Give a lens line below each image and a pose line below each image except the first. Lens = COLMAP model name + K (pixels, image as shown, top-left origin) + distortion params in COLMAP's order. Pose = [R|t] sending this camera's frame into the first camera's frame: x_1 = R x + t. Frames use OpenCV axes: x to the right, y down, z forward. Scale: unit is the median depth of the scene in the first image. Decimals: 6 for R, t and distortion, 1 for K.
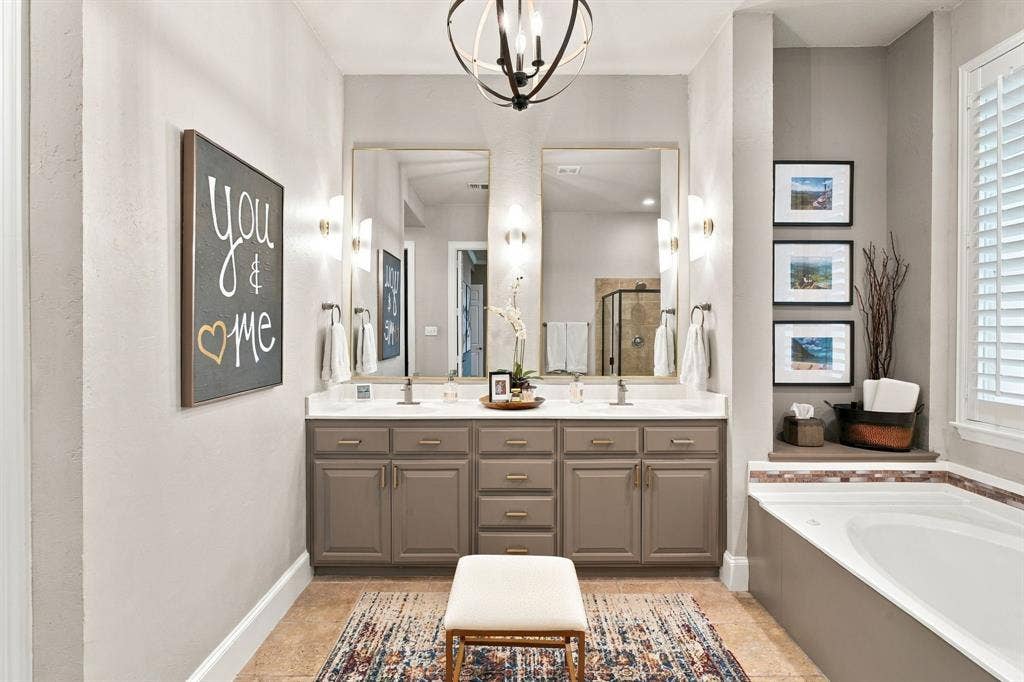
lens RADIAL K [[462.6, 0, 510.4], [0, 462.6, 329.1], [0, 0, 1]] dist [-0.000841, -0.000114]
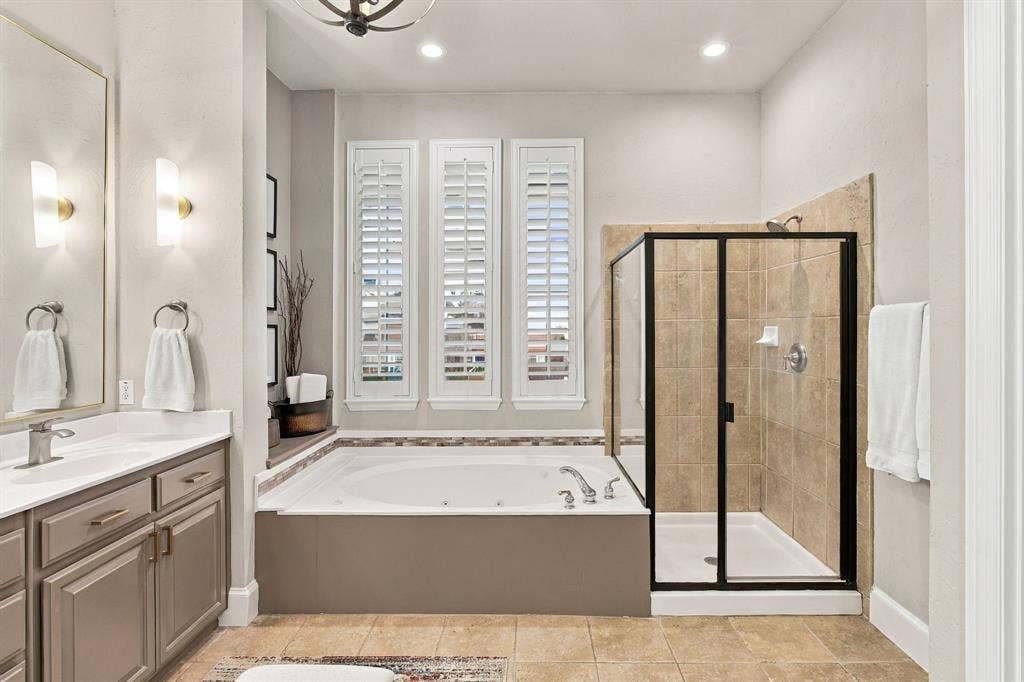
lens RADIAL K [[502.2, 0, 516.3], [0, 502.2, 328.4], [0, 0, 1]] dist [0.001135, -0.000035]
pose [[0.013653, -0.002771, 0.999903, -0.489142], [0.011628, 0.999929, 0.002613, -0.007280], [-0.999839, 0.011591, 0.013684, 0.457508]]
